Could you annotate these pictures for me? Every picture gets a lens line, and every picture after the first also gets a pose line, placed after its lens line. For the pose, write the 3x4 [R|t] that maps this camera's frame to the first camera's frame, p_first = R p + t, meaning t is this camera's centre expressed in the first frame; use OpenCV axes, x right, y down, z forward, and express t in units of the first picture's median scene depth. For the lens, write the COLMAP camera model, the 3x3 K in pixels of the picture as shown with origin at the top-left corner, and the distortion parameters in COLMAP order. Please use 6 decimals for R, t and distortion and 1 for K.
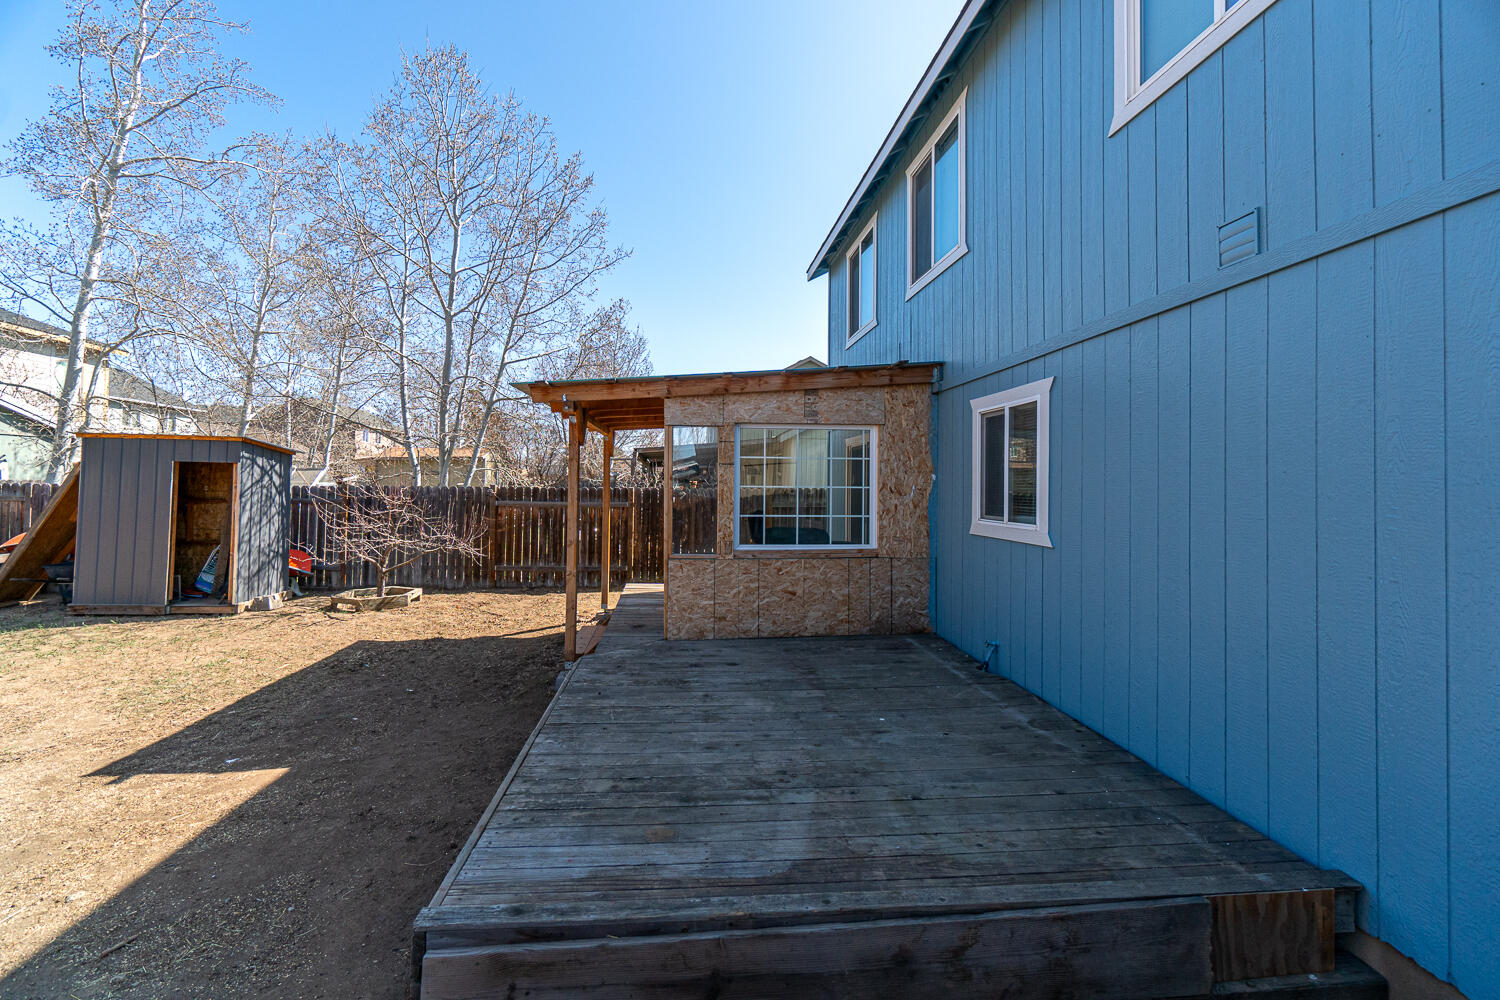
lens RADIAL K [[649.3, 0, 751.2], [0, 649.3, 480.7], [0, 0, 1]] dist [-0.003932, -0.000070]
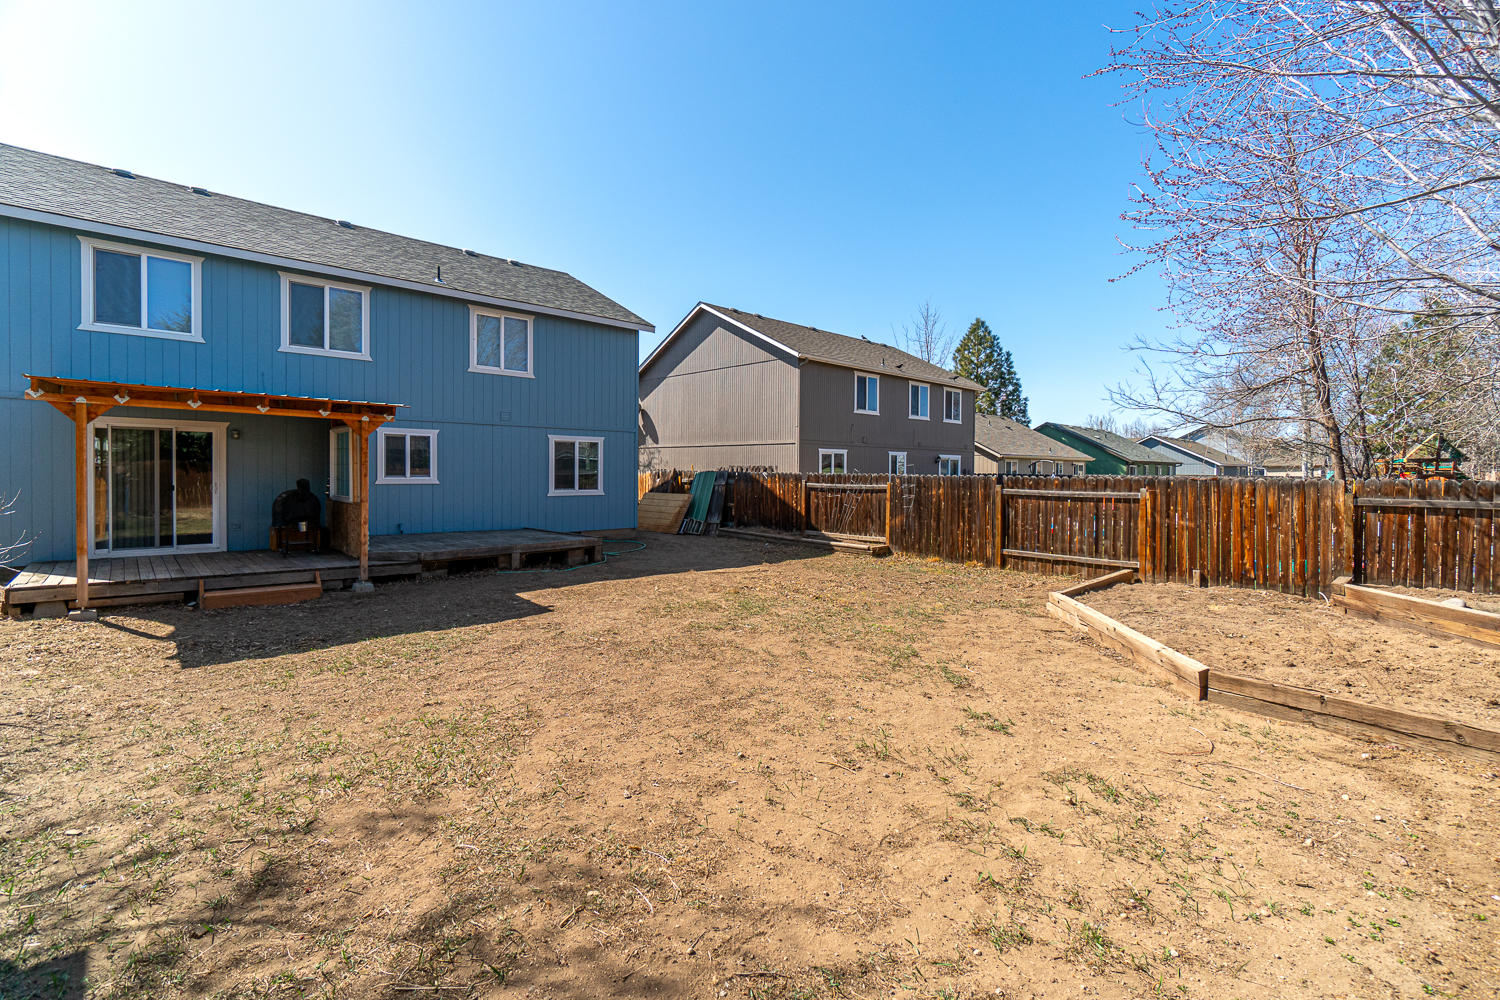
lens RADIAL K [[649.3, 0, 751.2], [0, 649.3, 480.7], [0, 0, 1]] dist [-0.003932, -0.000070]
pose [[-0.620433, -0.030018, 0.783685, -1.380402], [-0.026292, 0.999502, 0.017470, -0.004159], [-0.783819, -0.009766, -0.620913, 0.815193]]
